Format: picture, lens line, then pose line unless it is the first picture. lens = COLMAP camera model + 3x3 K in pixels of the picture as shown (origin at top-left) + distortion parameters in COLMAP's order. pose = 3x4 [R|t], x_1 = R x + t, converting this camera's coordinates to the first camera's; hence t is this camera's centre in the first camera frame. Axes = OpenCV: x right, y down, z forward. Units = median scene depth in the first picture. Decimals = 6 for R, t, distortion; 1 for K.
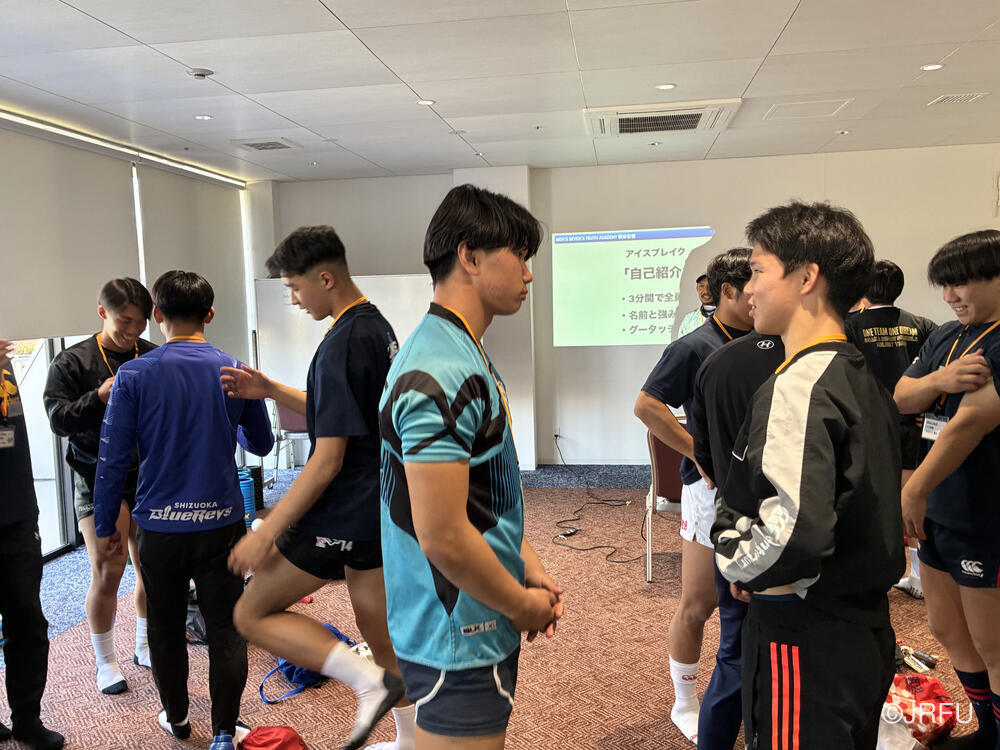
lens RADIAL K [[831.0, 0, 496.5], [0, 831.0, 377.5], [0, 0, 1]] dist [0.002891, 0.001431]
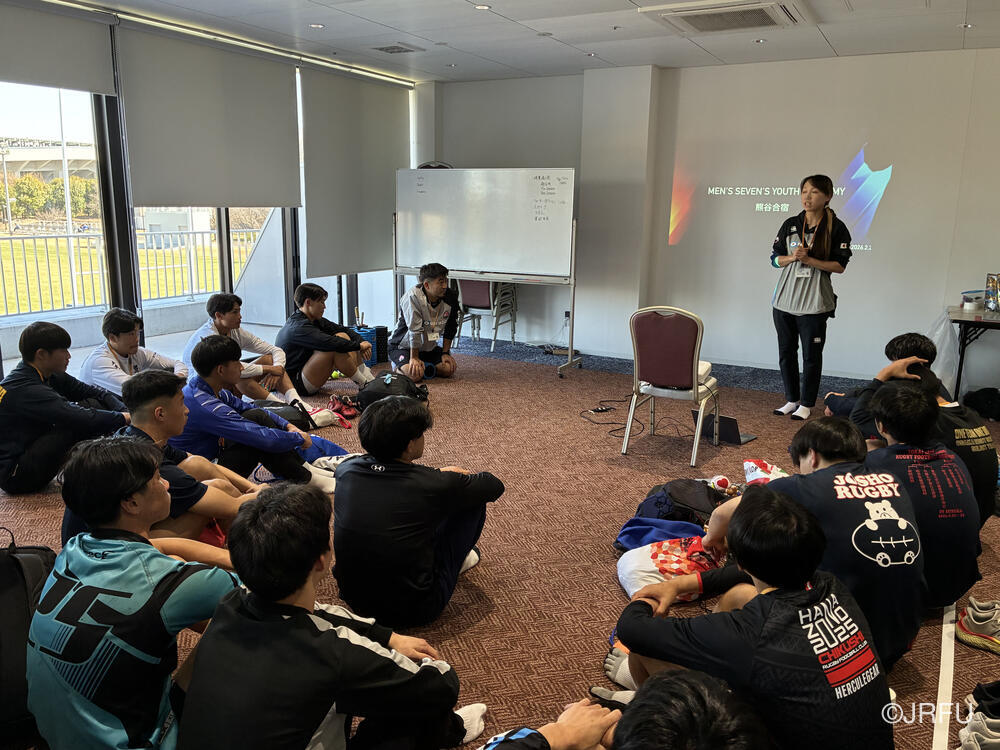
lens RADIAL K [[795.6, 0, 515.5], [0, 795.6, 381.5], [0, 0, 1]] dist [0.043585, -0.063524]
pose [[0.938306, 0.120742, -0.324042, 0.319120], [-0.079305, 0.987222, 0.138213, 0.010840], [0.336590, -0.103988, 0.935892, -0.036079]]
